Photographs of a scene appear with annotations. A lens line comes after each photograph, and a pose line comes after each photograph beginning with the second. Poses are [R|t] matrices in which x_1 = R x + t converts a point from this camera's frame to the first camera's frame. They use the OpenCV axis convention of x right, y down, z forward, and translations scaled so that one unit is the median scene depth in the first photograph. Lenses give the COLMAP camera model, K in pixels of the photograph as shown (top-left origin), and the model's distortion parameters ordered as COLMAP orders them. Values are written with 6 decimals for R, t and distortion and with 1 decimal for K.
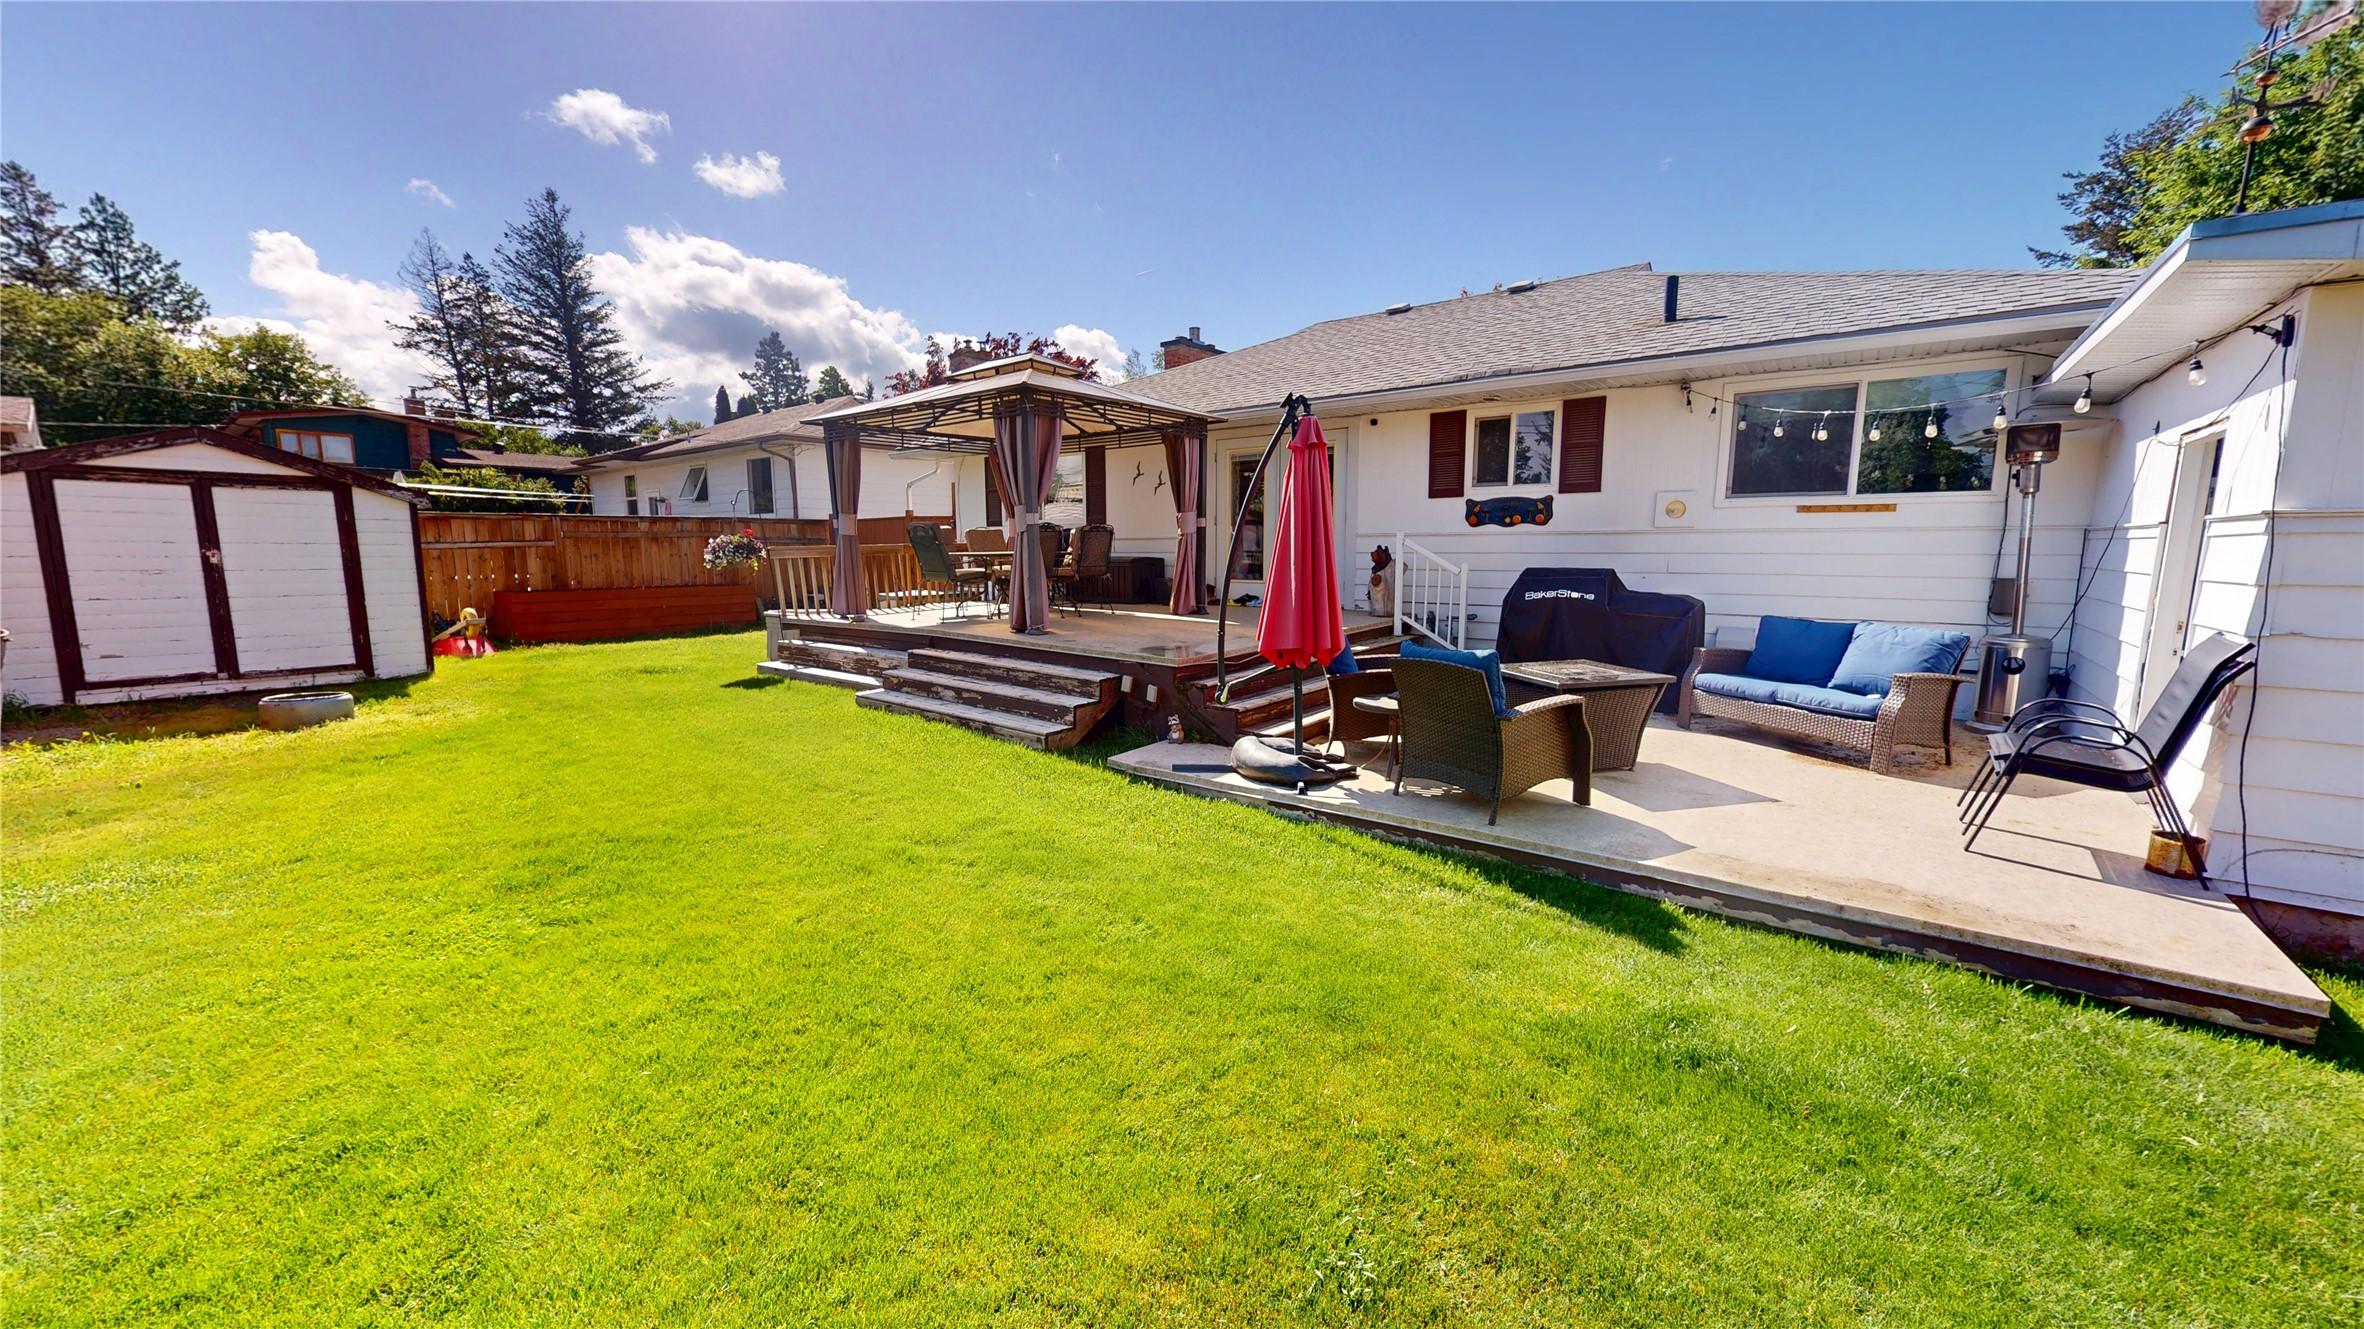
lens RADIAL K [[873.5, 0, 1183.9], [0, 873.5, 666.2], [0, 0, 1]] dist [0.003003, -0.000365]
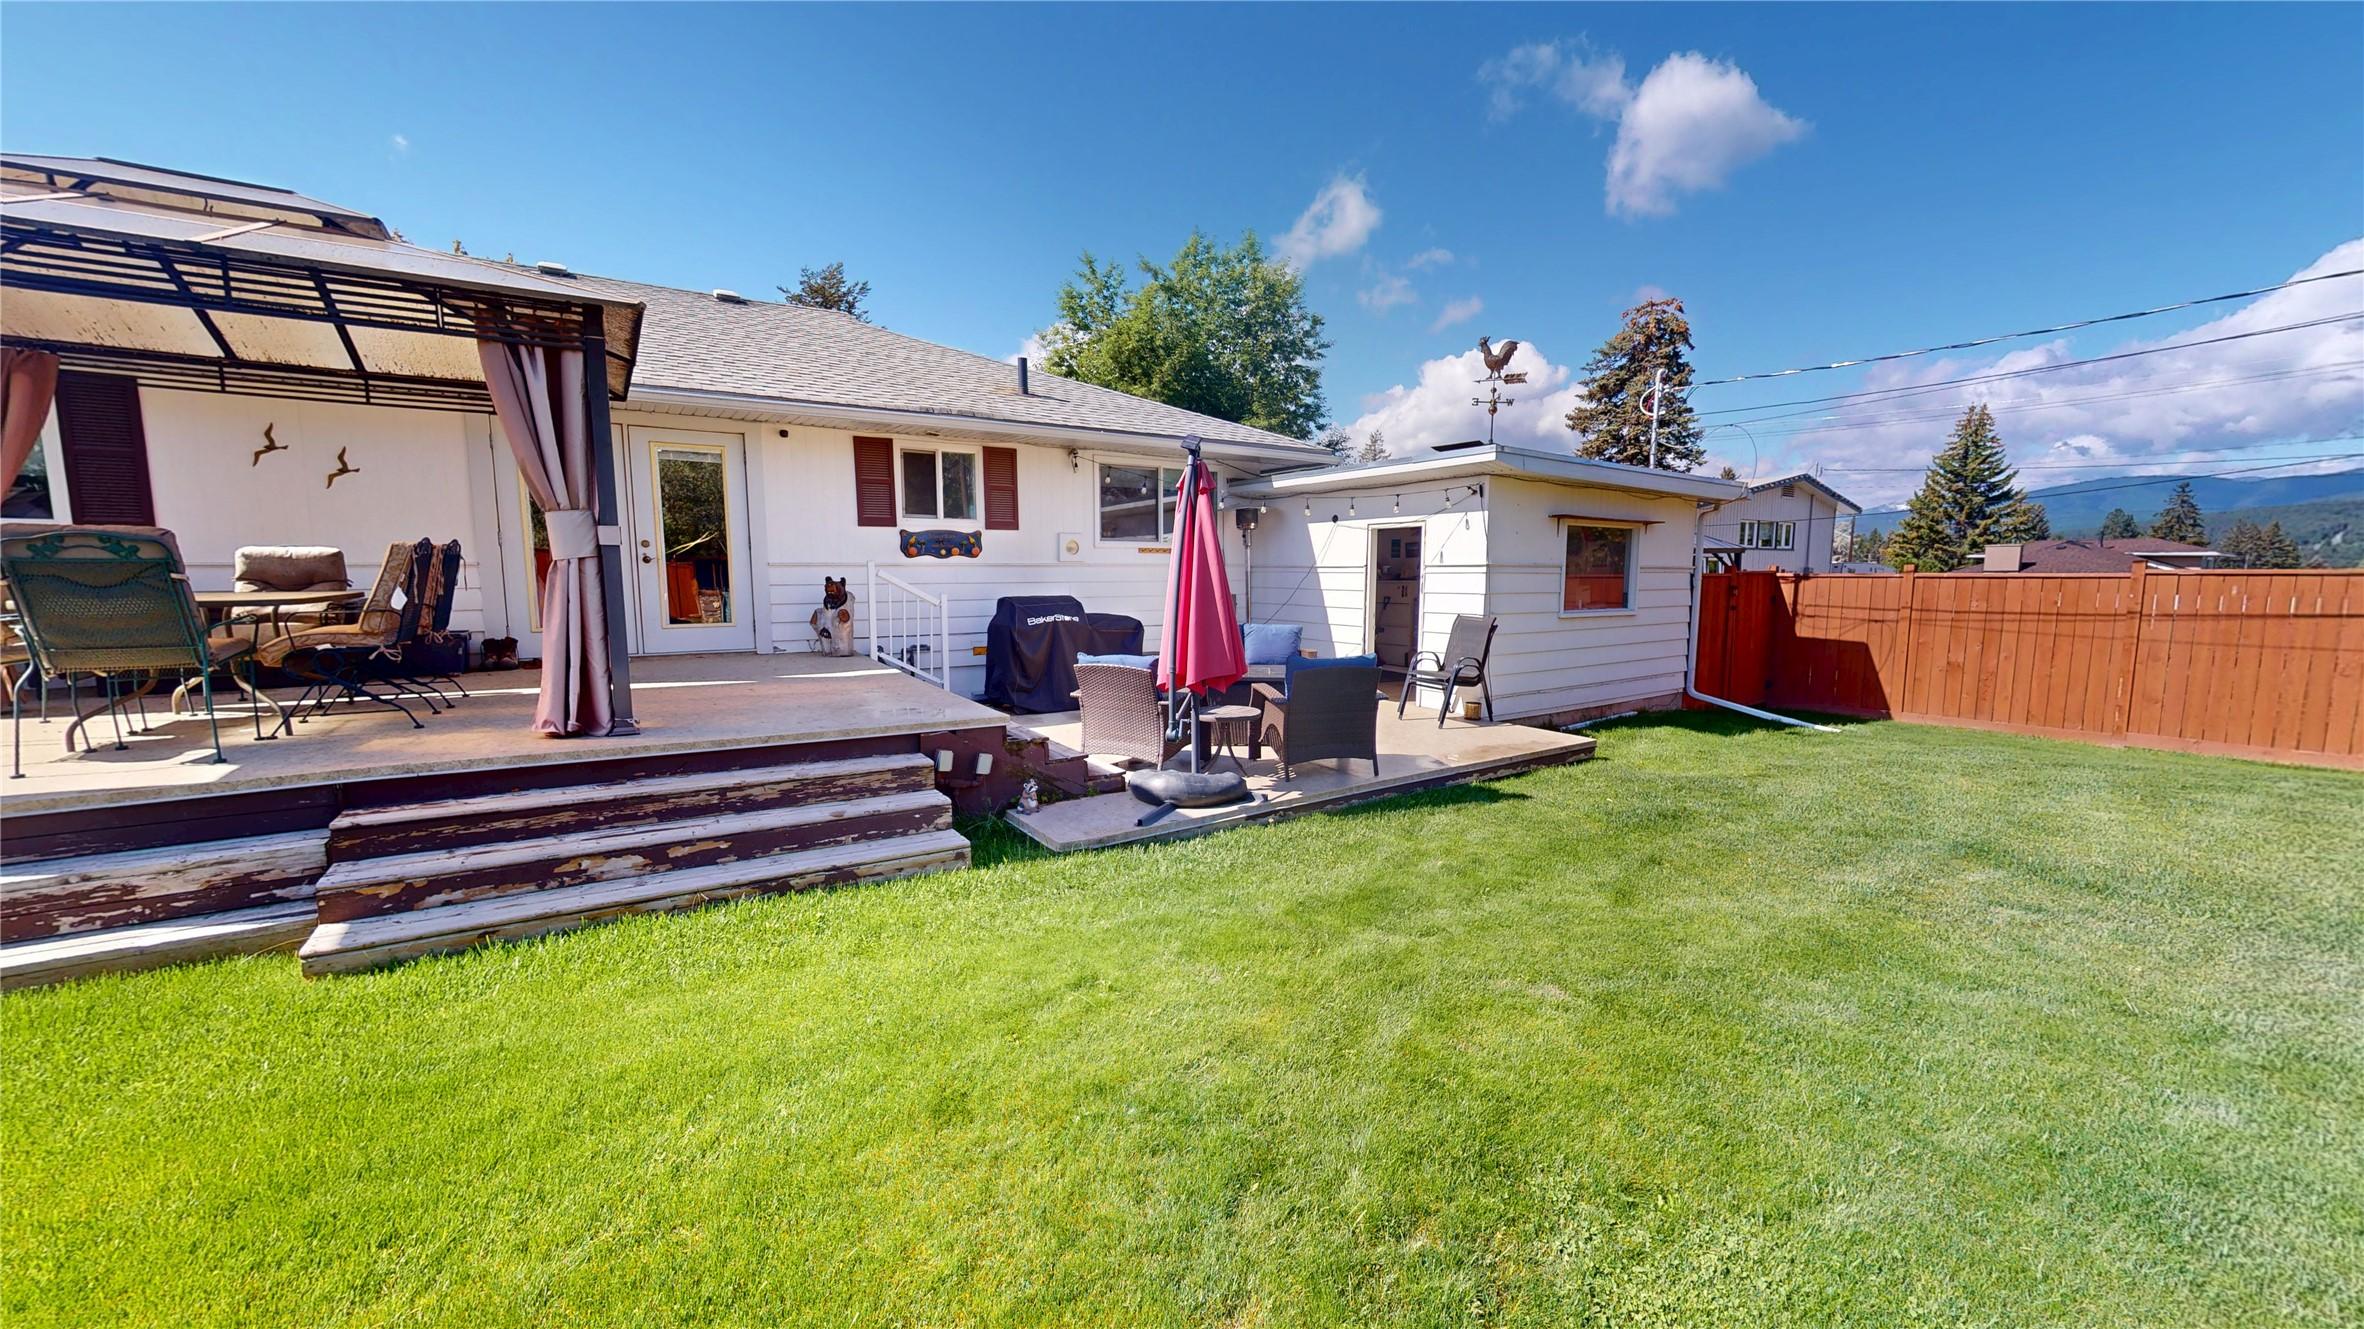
lens RADIAL K [[873.5, 0, 1179.3], [0, 873.5, 667.3], [0, 0, 1]] dist [0.003003, -0.000365]
pose [[0.308112, -0.106053, 0.945420, -0.584790], [0.126190, 0.989542, 0.069877, -0.072738], [-0.942944, 0.097773, 0.318273, 0.445846]]
